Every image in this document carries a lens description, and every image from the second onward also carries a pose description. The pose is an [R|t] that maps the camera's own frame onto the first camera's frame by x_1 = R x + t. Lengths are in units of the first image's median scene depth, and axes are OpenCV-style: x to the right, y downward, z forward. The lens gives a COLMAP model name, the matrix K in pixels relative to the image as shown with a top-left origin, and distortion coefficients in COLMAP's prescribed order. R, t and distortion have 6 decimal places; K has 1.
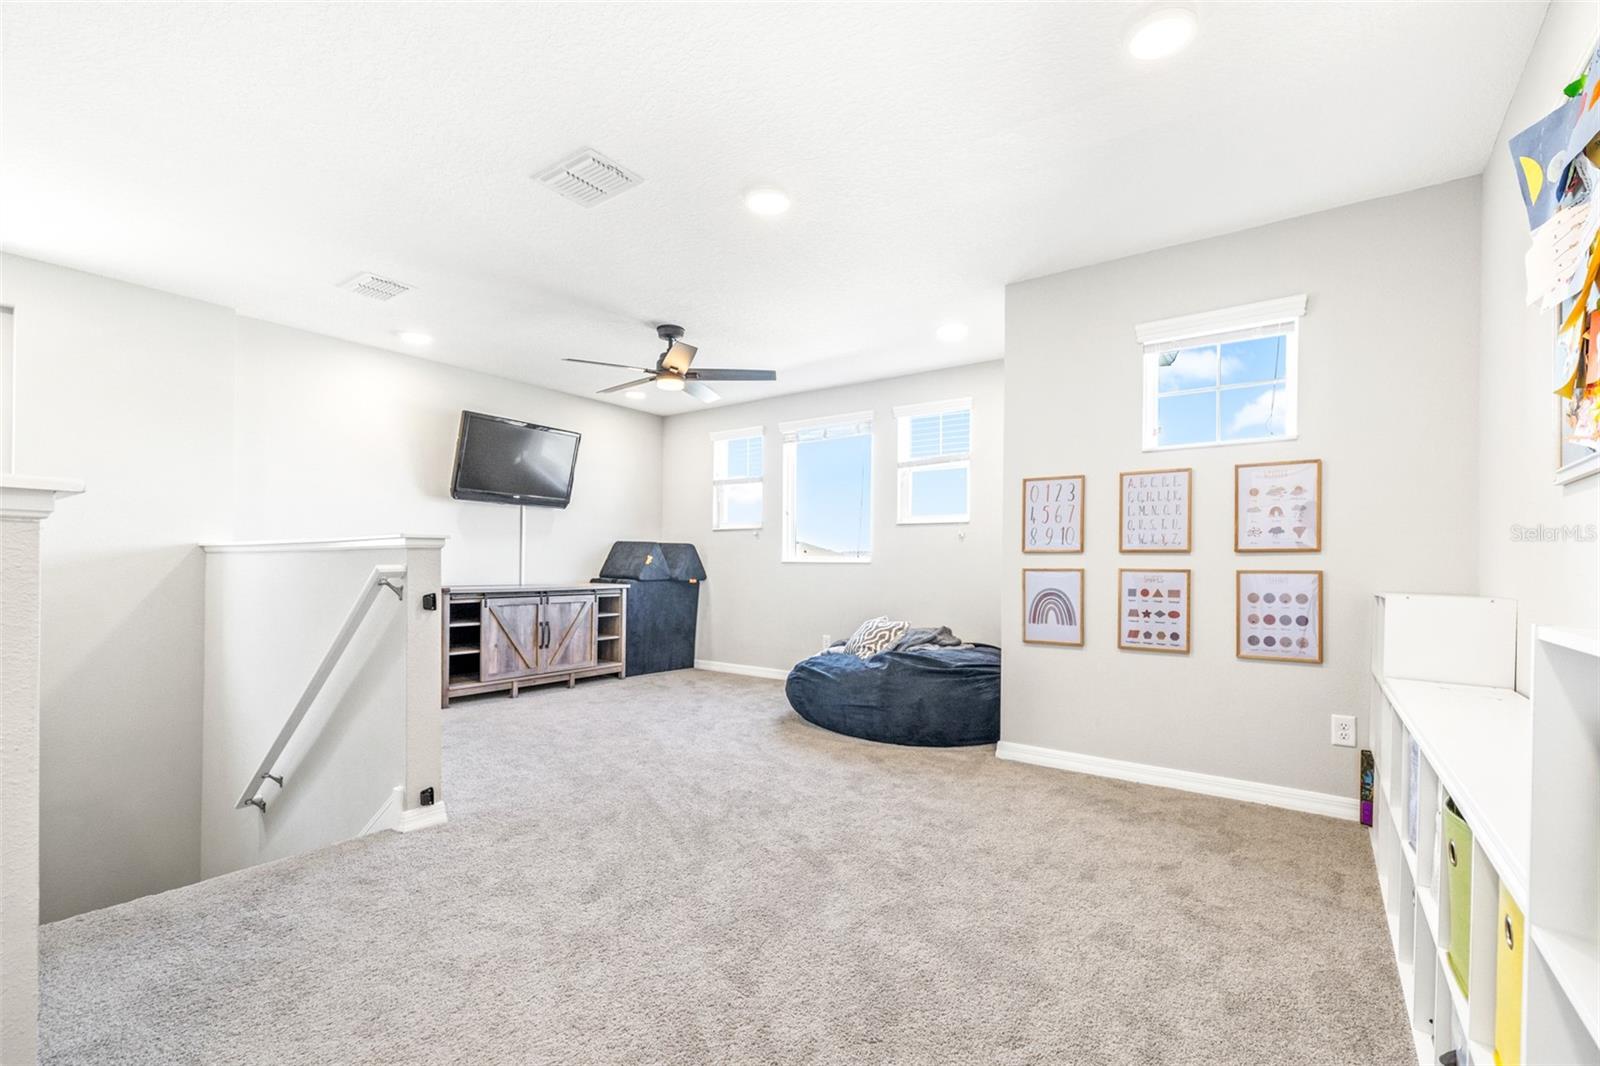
lens RADIAL K [[685.4, 0, 796.3], [0, 685.4, 562.7], [0, 0, 1]] dist [-0.000378, -0.000089]
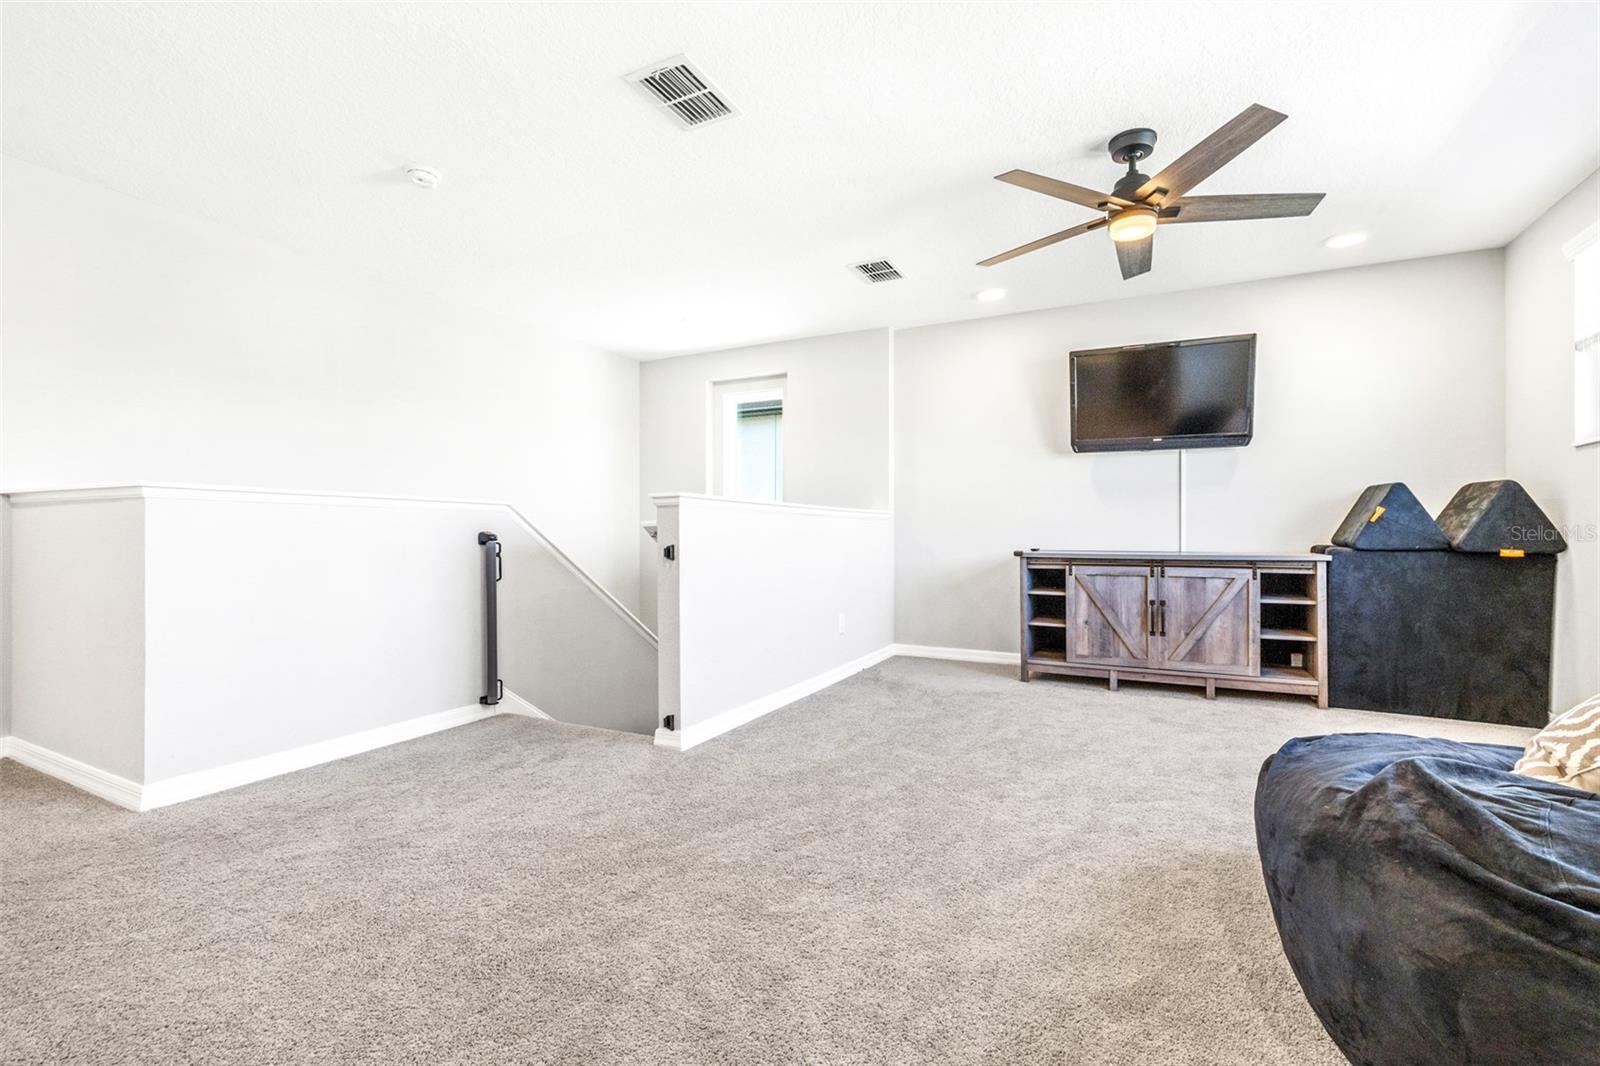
lens RADIAL K [[676.6, 0, 800.0], [0, 676.6, 536.6], [0, 0, 1]] dist [0.000625, -0.000112]
pose [[0.179701, -0.004366, -0.983712, 0.300282], [0.005639, 0.999978, -0.003408, 0.016820], [0.983705, -0.004935, 0.179722, 0.491132]]
